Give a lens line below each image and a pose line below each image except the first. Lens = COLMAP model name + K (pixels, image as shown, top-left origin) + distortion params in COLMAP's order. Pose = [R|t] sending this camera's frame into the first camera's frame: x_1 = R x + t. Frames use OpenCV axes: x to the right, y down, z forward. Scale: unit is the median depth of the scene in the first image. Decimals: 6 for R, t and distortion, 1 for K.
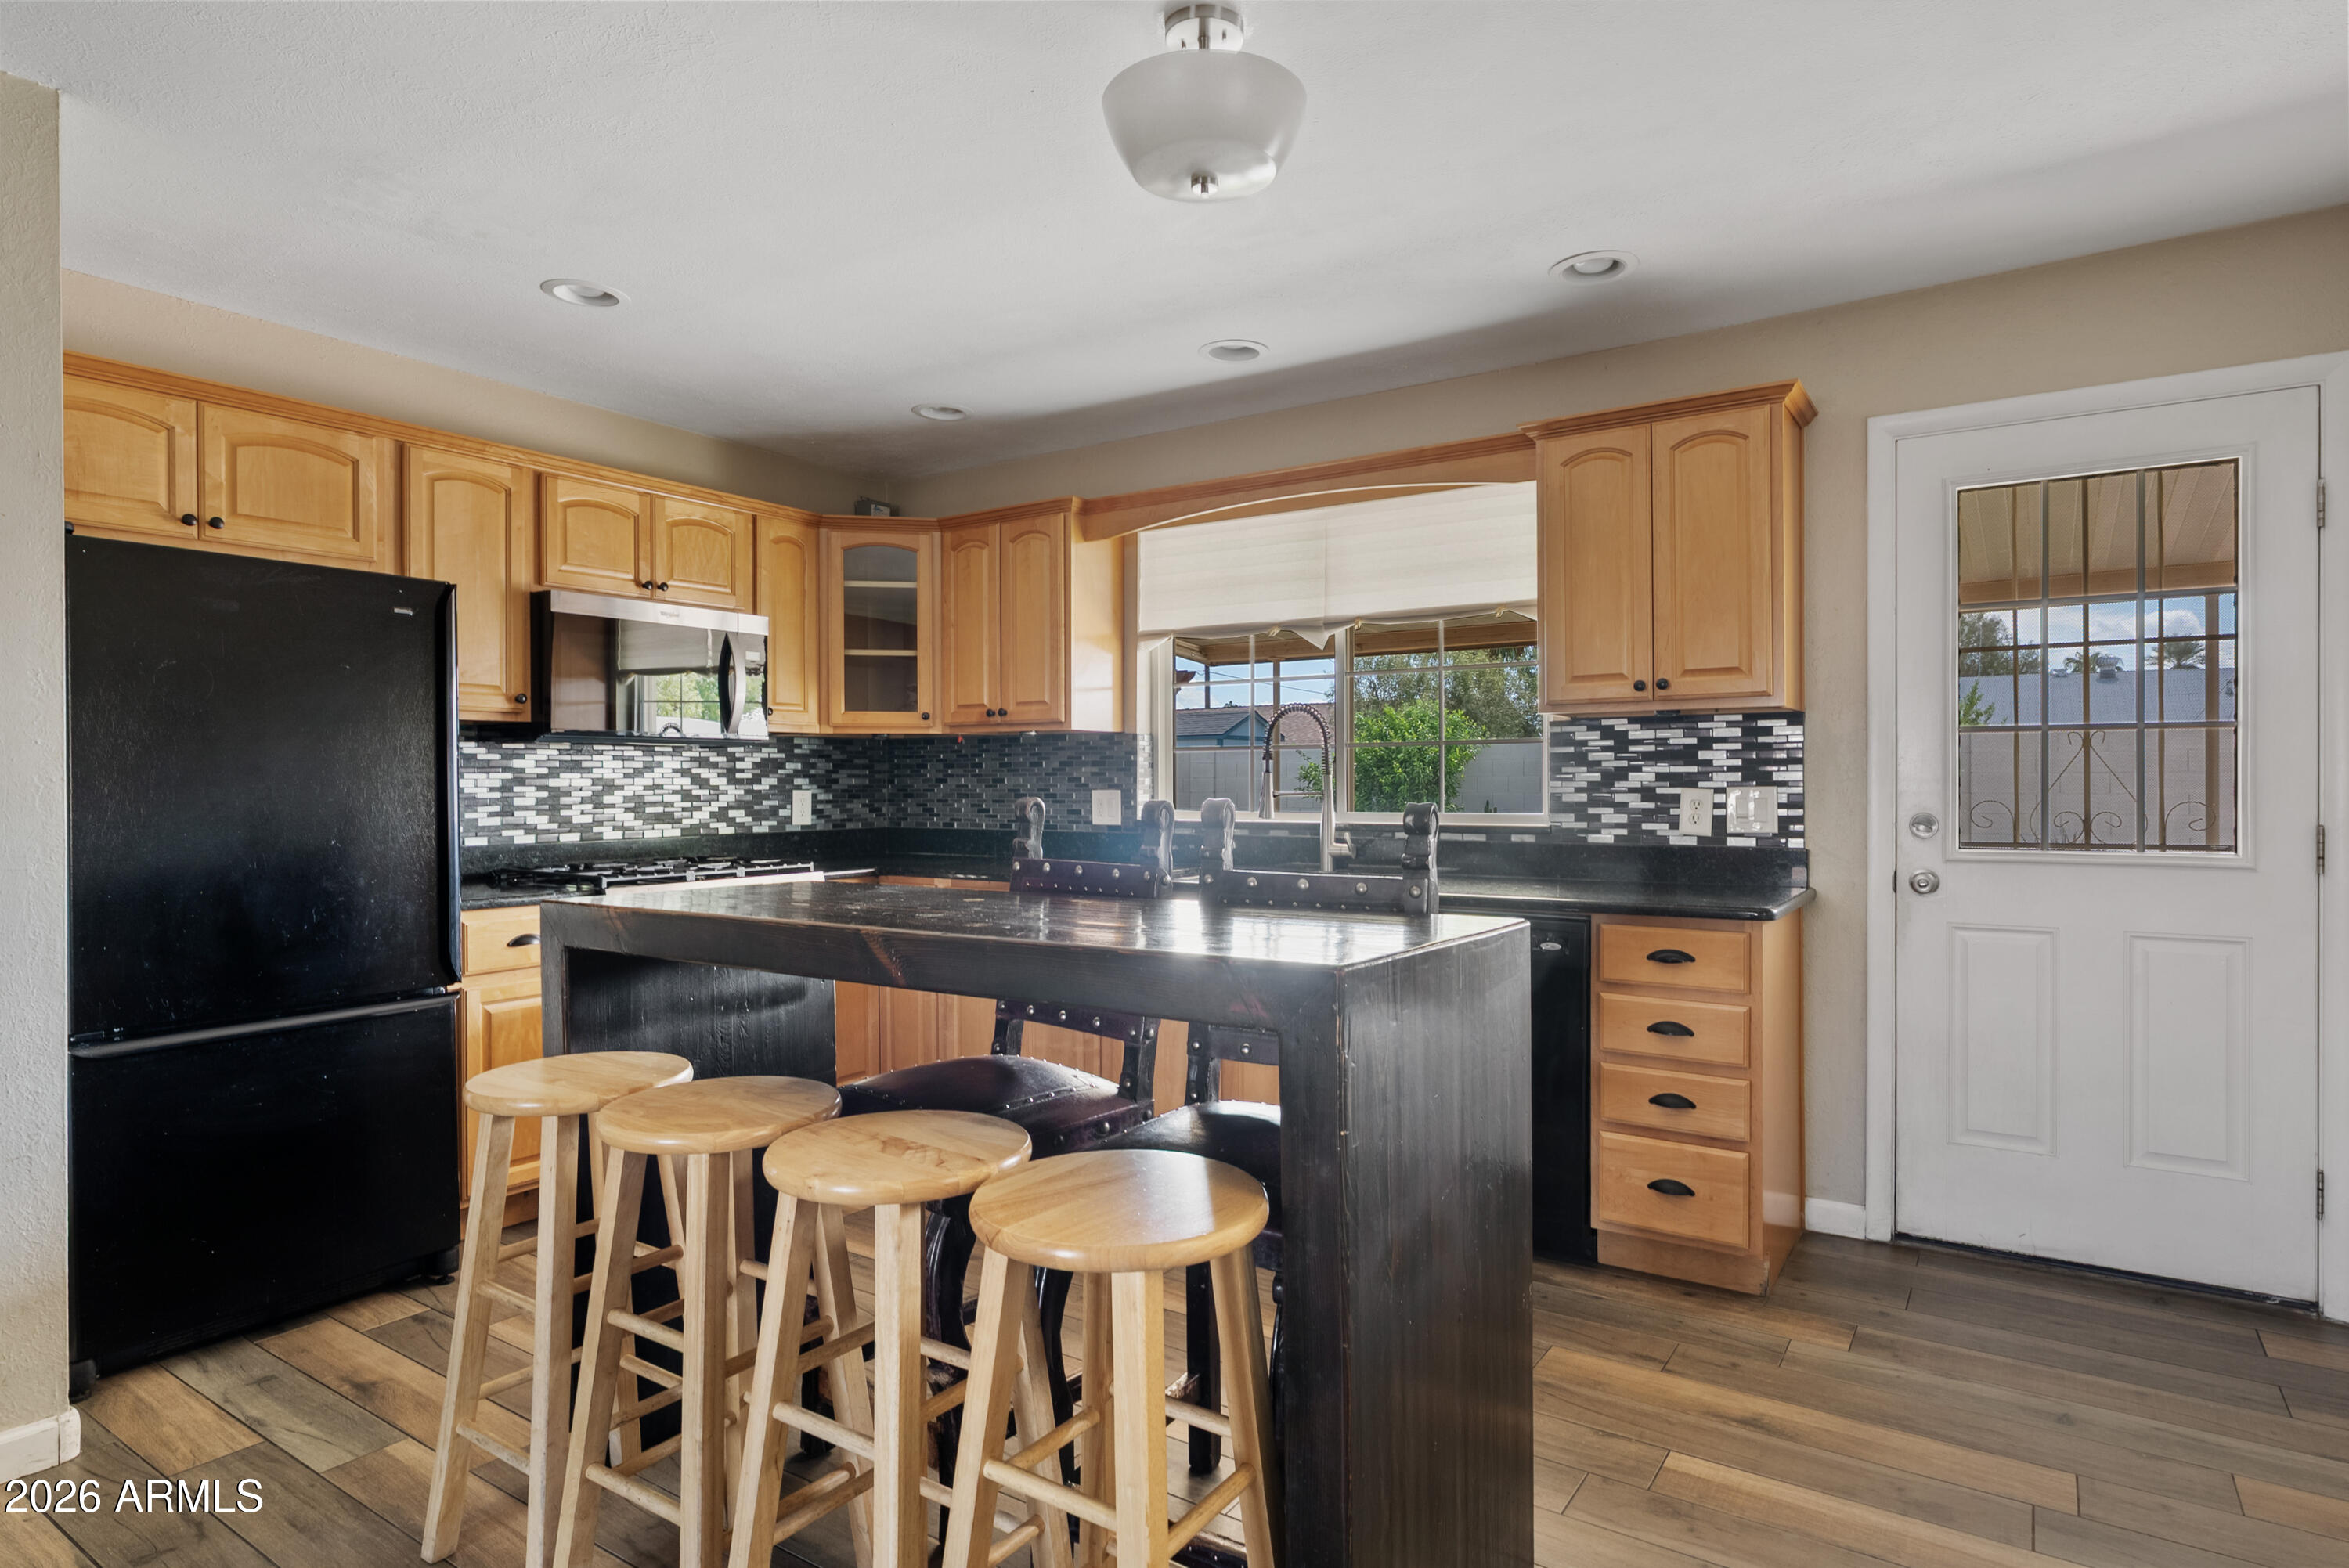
lens RADIAL K [[1282.8, 0, 1174.5], [0, 1282.8, 784.0], [0, 0, 1]] dist [0.000208, 0.001020]
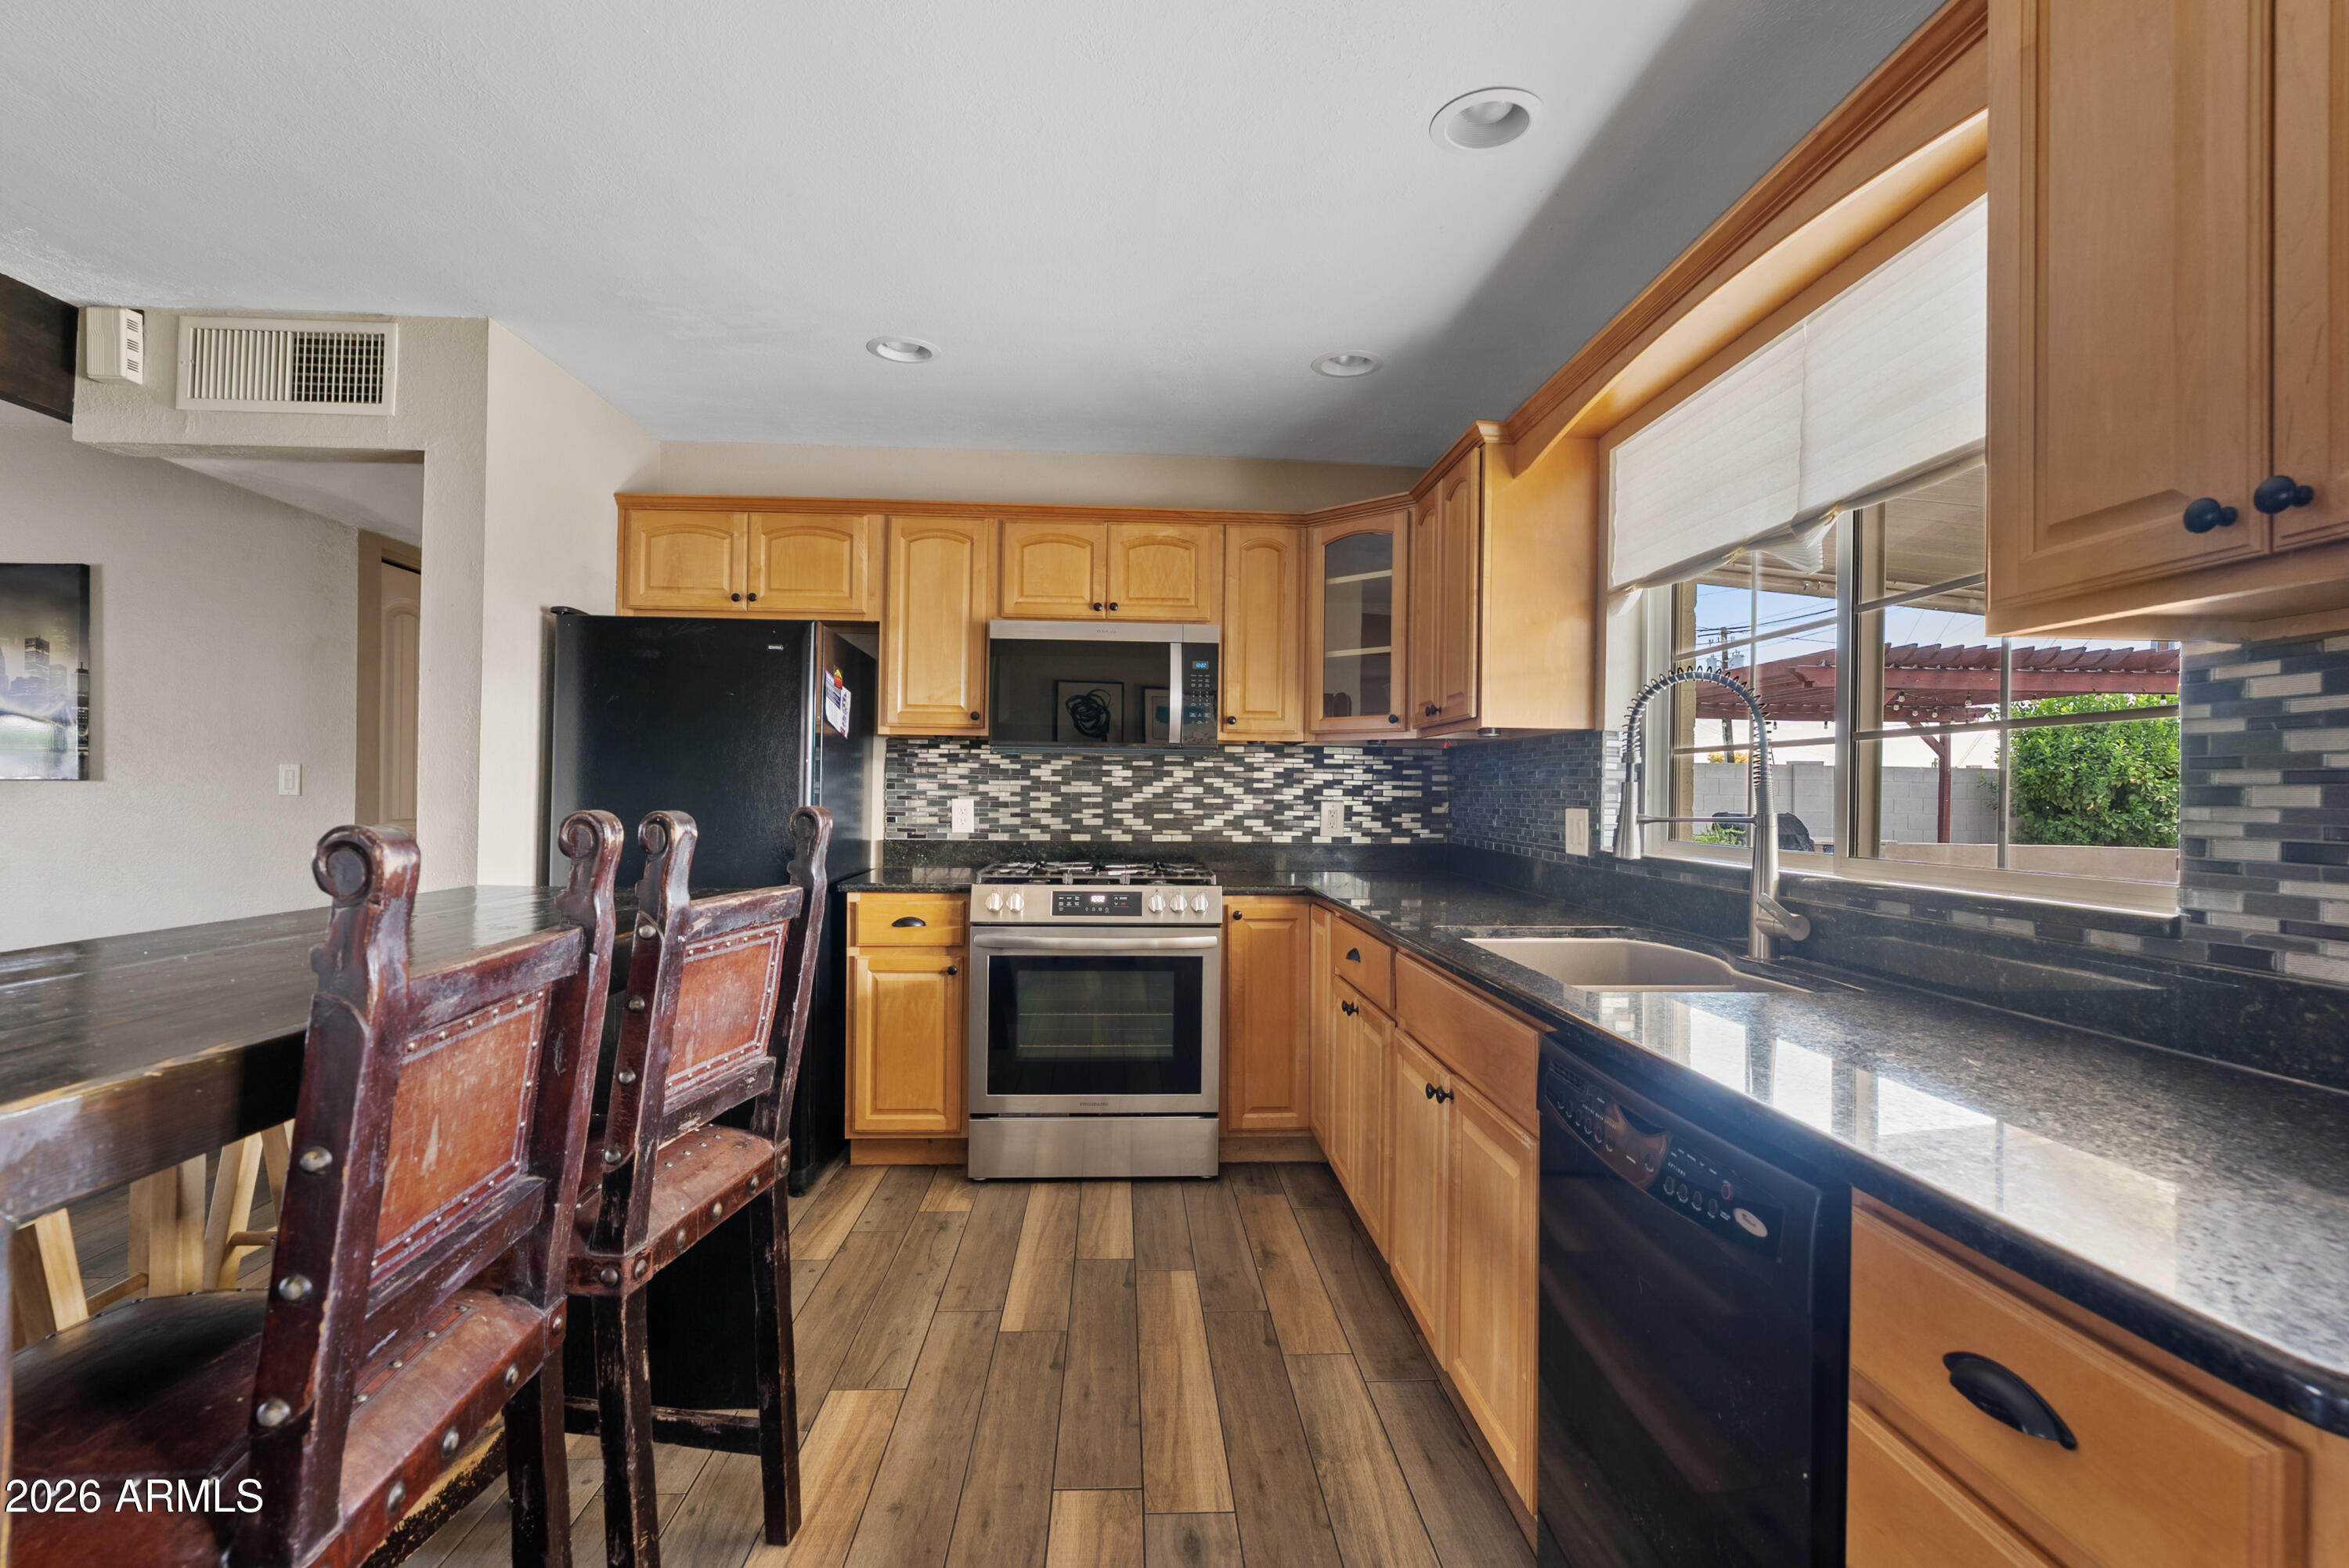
lens RADIAL K [[1064.0, 0, 1176.0], [0, 1064.0, 784.7], [0, 0, 1]] dist [-0.012582, 0.005567]
pose [[0.604388, 0.006235, -0.796666, 0.329911], [-0.017560, 0.999831, -0.005496, -0.001494], [0.796497, 0.017311, 0.604395, 0.496241]]
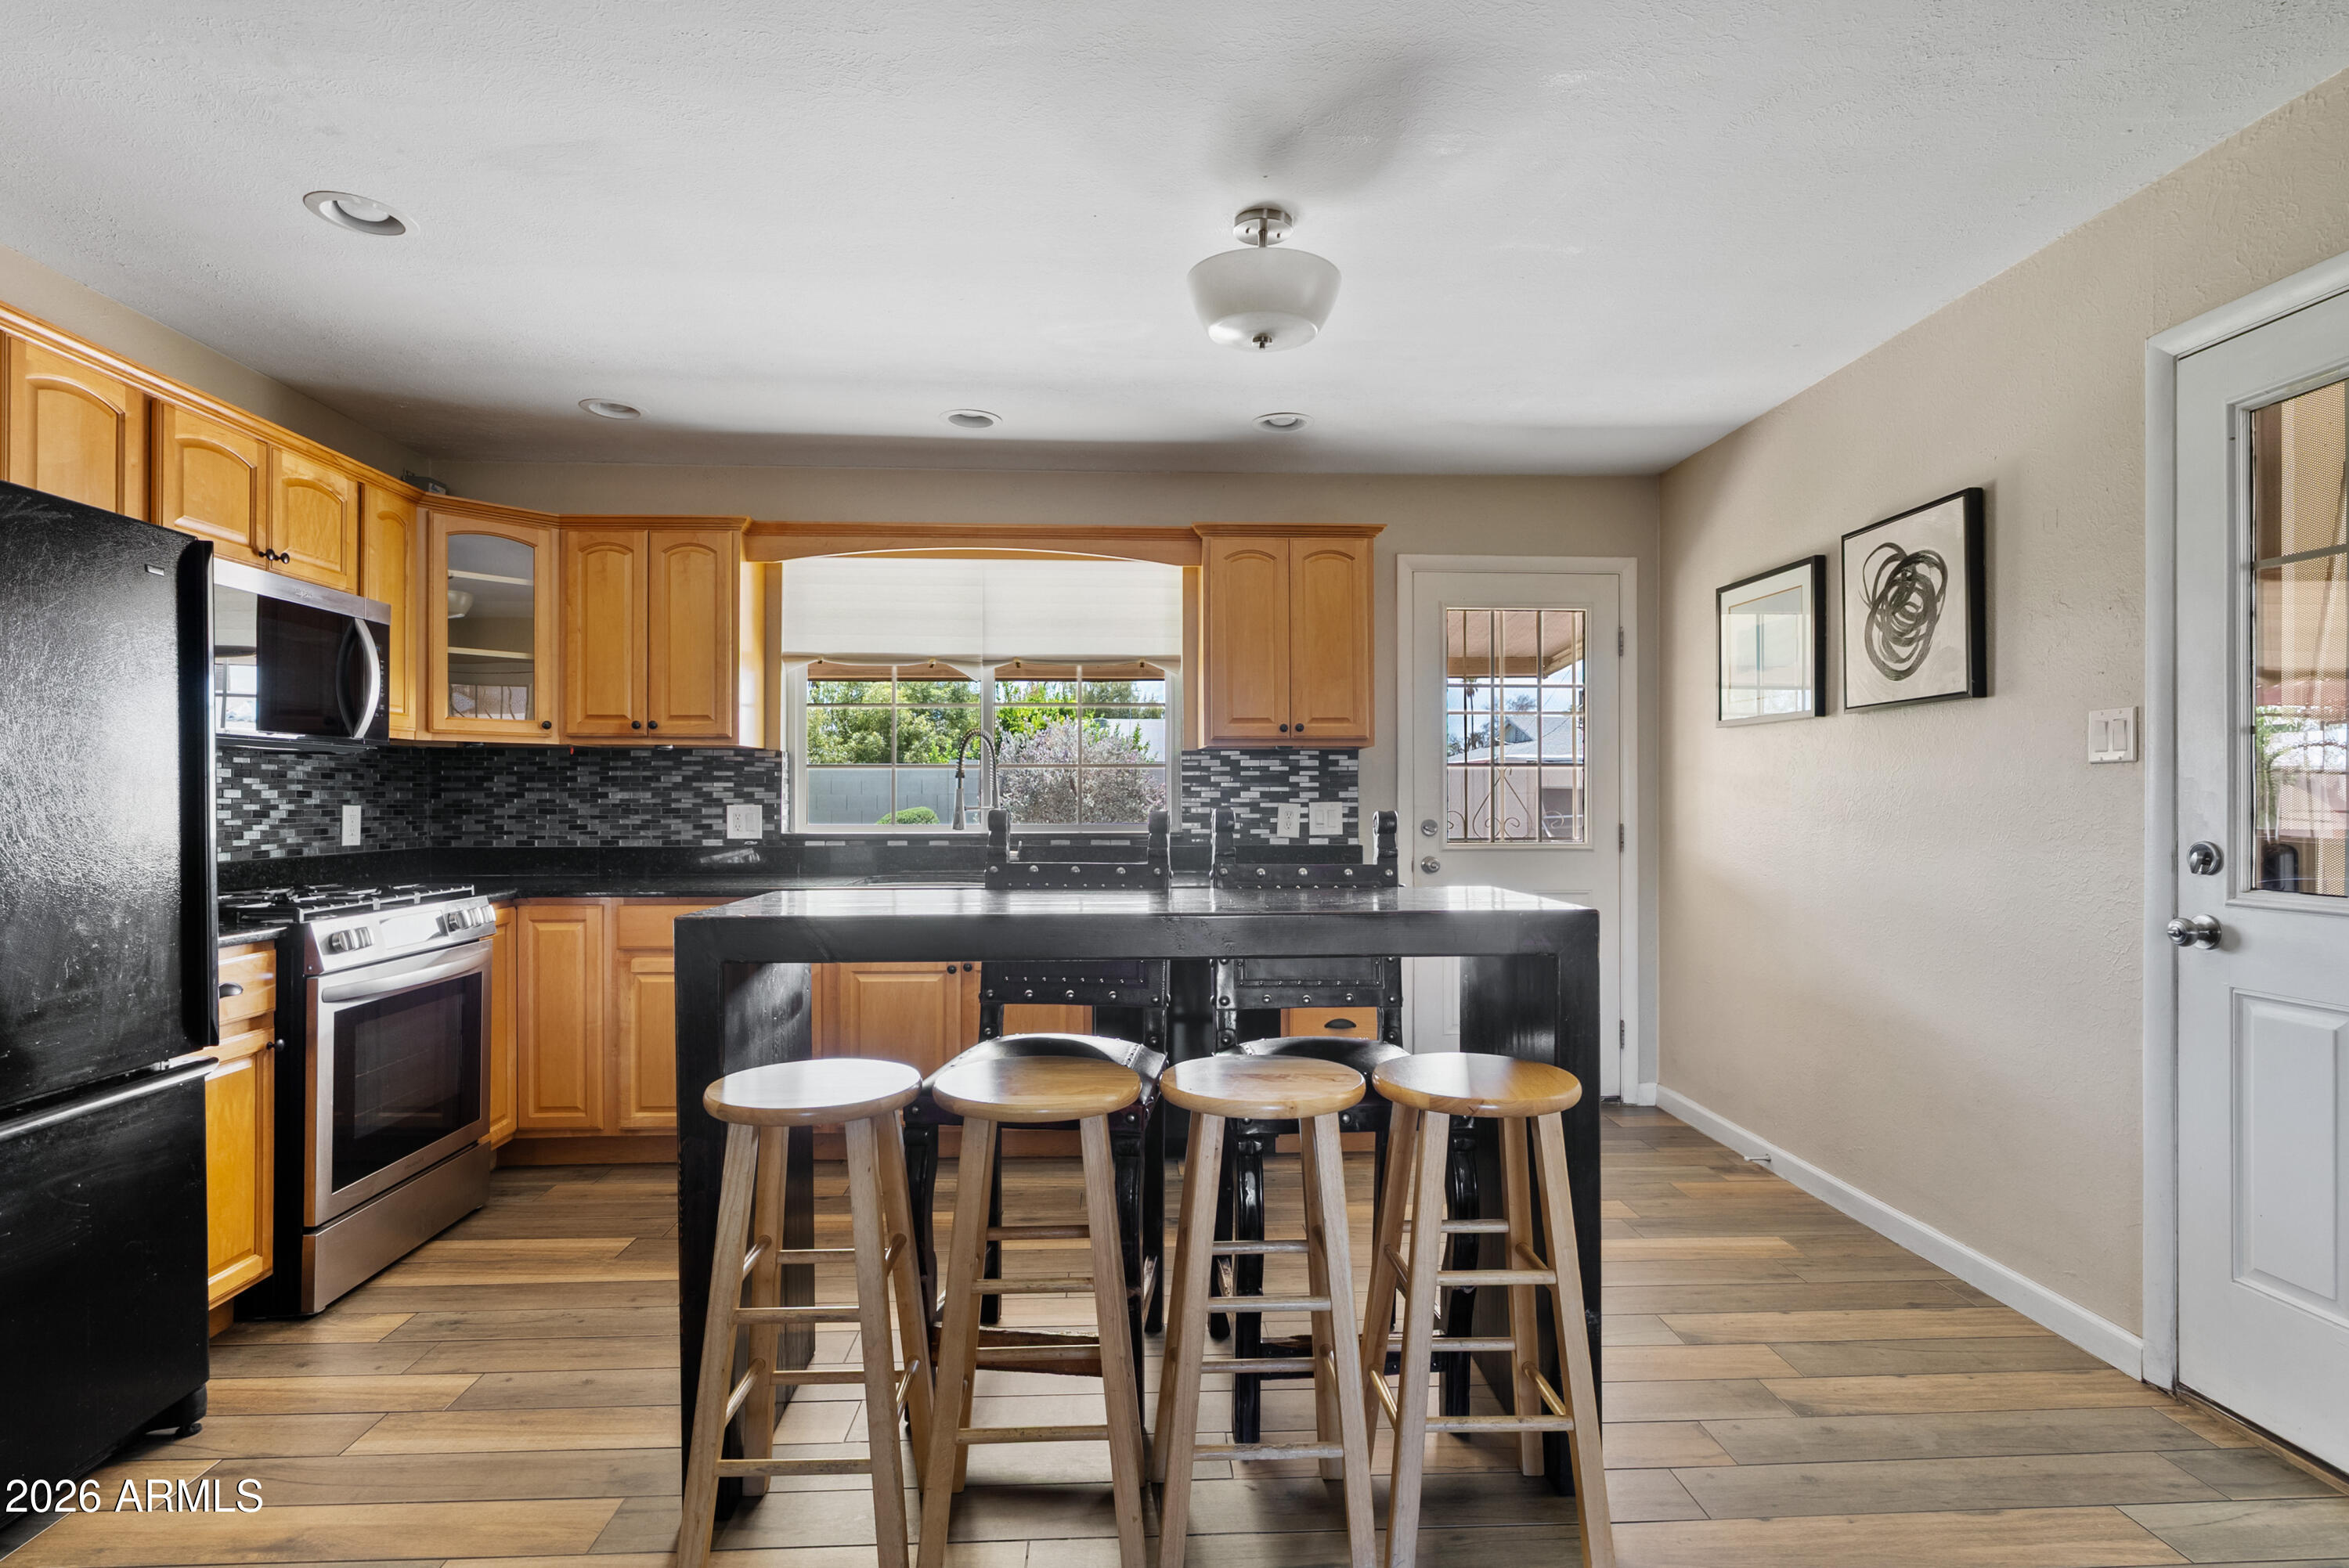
lens RADIAL K [[1196.4, 0, 1177.0], [0, 1196.4, 794.9], [0, 0, 1]] dist [-0.001629, 0.000710]
pose [[0.798604, 0.005772, 0.601829, -0.391317], [-0.001431, 0.999969, -0.007692, 0.003850], [-0.601855, 0.005282, 0.798588, 0.039185]]
